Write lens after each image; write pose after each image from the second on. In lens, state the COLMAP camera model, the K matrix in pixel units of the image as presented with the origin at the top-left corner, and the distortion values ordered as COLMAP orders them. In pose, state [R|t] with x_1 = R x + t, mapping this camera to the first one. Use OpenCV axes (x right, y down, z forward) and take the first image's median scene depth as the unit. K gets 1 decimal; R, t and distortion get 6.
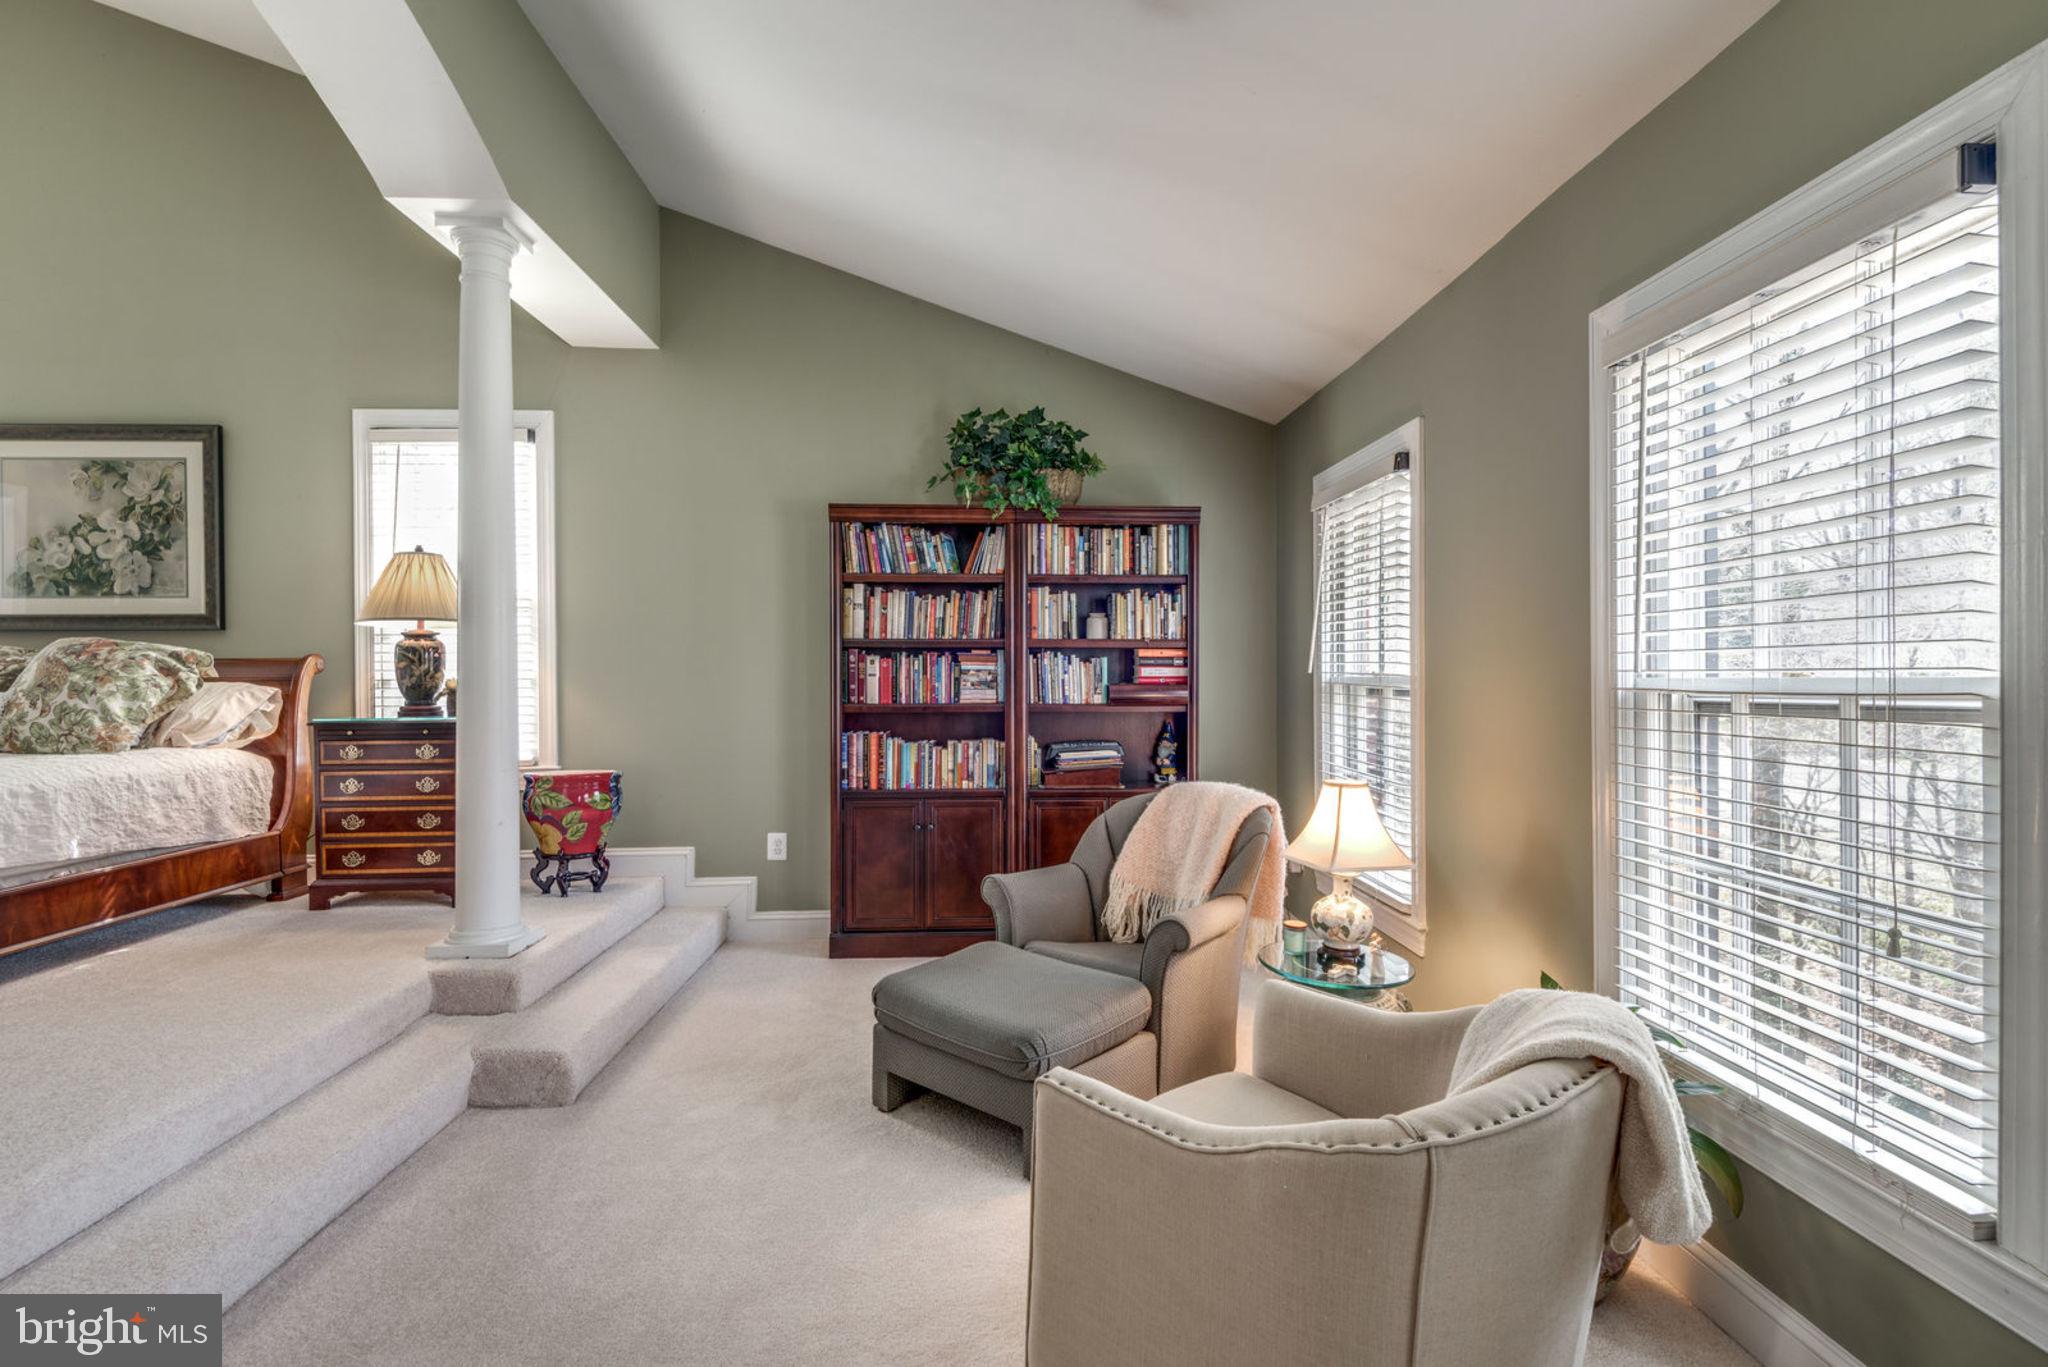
lens RADIAL K [[983.0, 0, 1029.9], [0, 983.0, 681.5], [0, 0, 1]] dist [0.009105, -0.008752]
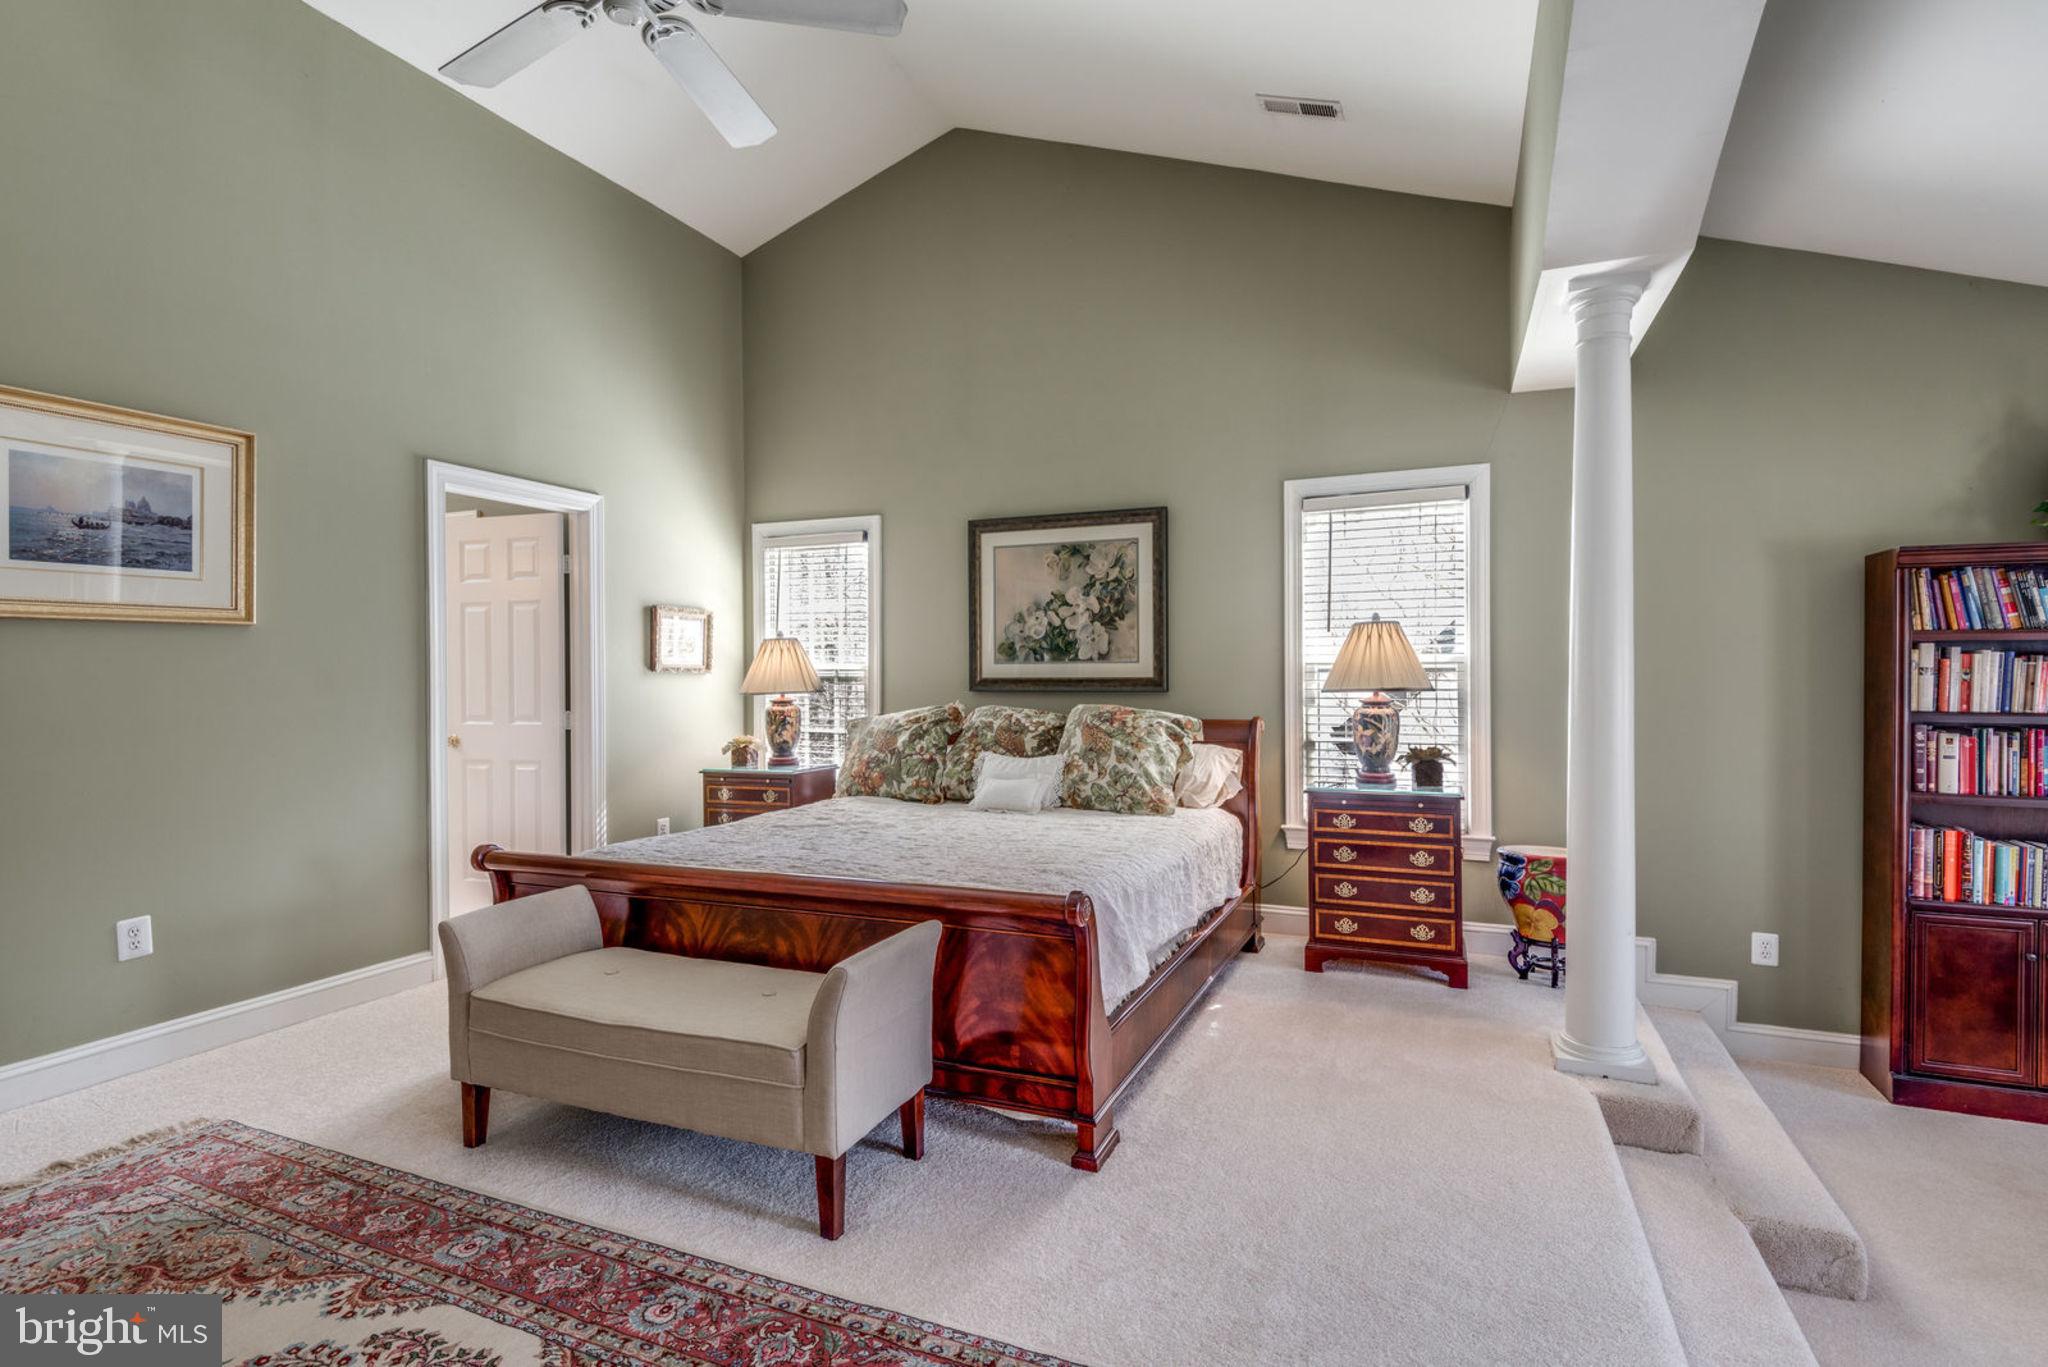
lens RADIAL K [[983.0, 0, 1026.1], [0, 983.0, 679.5], [0, 0, 1]] dist [0.009105, -0.008752]
pose [[0.890905, 0.004493, -0.454167, -0.464085], [-0.004872, 0.999988, 0.000335, -0.066189], [0.454163, 0.001914, 0.890916, -0.054178]]
